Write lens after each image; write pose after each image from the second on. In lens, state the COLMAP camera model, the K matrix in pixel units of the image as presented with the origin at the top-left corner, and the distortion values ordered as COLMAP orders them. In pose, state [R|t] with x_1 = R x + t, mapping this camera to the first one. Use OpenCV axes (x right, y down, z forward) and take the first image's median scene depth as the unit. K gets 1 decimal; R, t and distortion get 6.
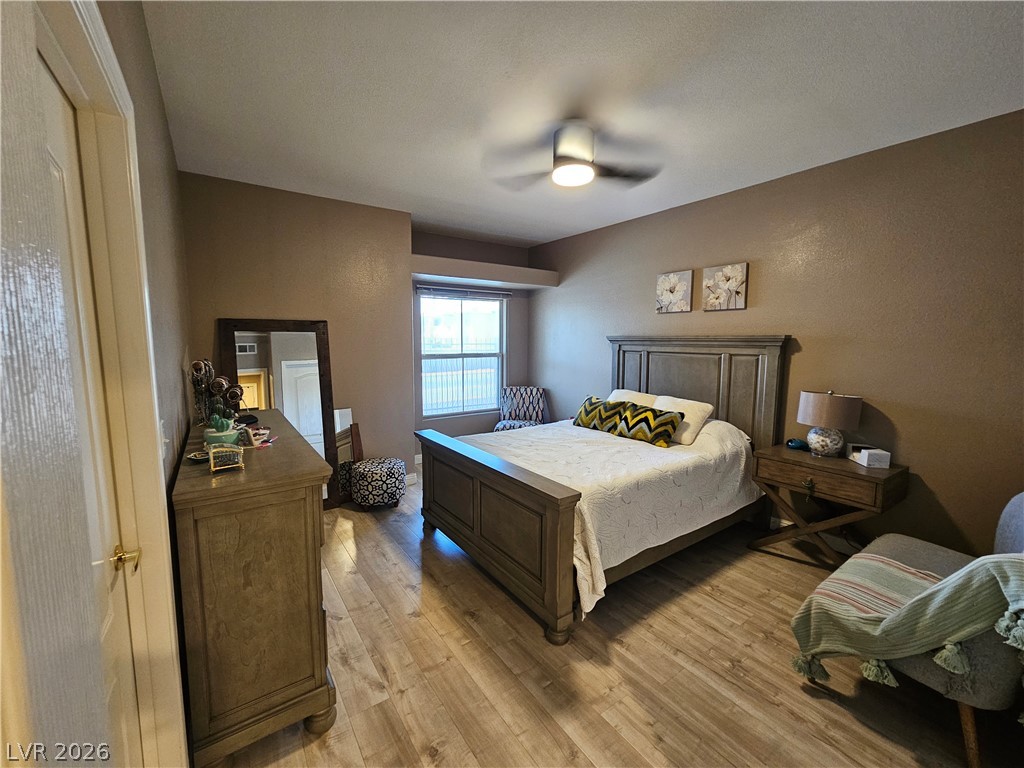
lens RADIAL K [[419.9, 0, 512.2], [0, 419.9, 383.3], [0, 0, 1]] dist [-0.000498, 0.000380]
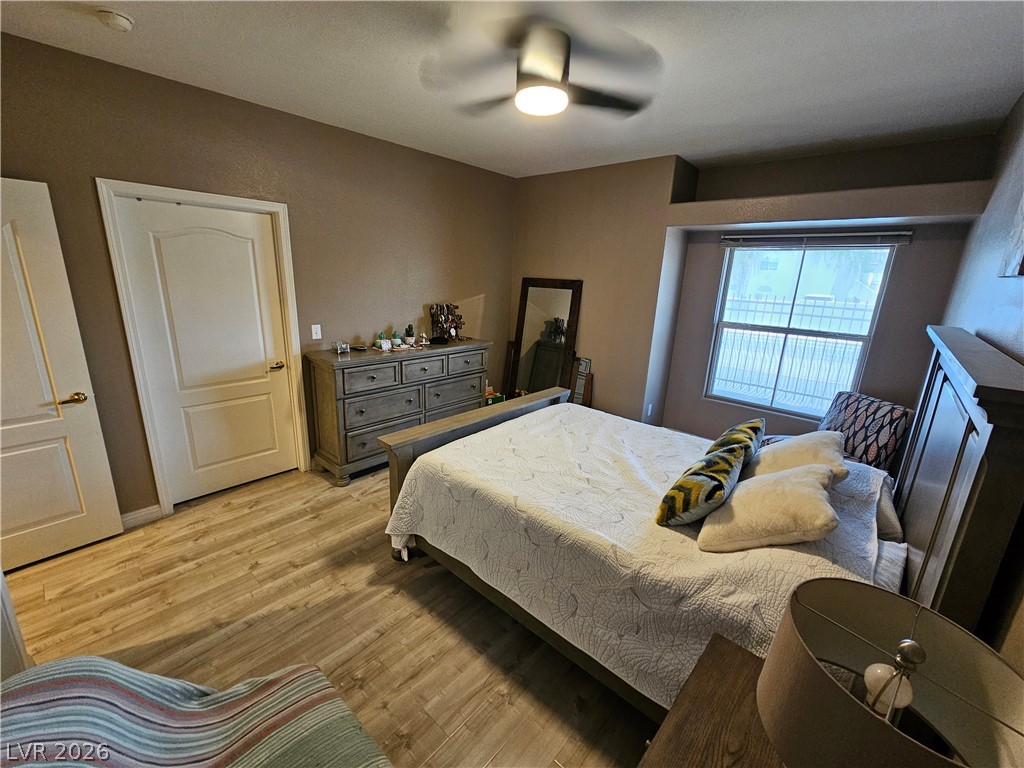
lens RADIAL K [[419.9, 0, 509.4], [0, 419.9, 382.0], [0, 0, 1]] dist [-0.000498, 0.000380]
pose [[0.224600, 0.250525, -0.941696, 0.727296], [-0.138923, 0.964748, 0.223523, -0.117545], [0.964497, 0.080620, 0.251486, 0.578832]]
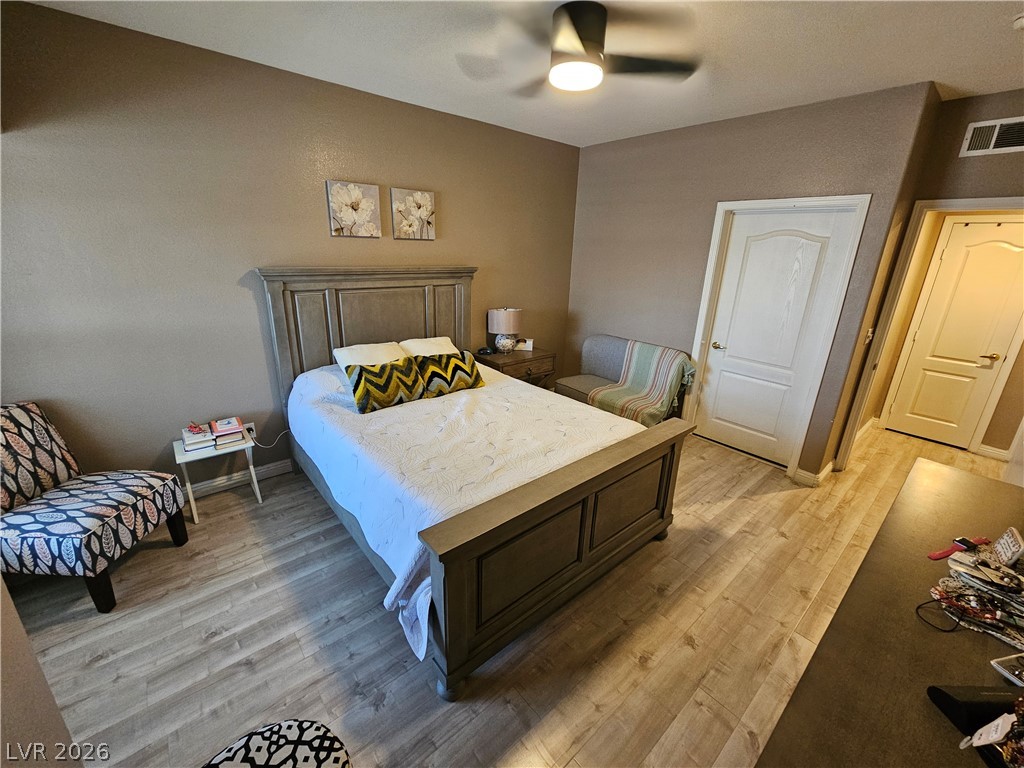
lens RADIAL K [[419.9, 0, 512.3], [0, 419.9, 382.7], [0, 0, 1]] dist [-0.000498, 0.000380]
pose [[-0.097667, -0.316400, 0.943585, -0.548310], [0.070444, 0.943542, 0.323677, -0.163734], [-0.992723, 0.098083, -0.069864, 0.897325]]
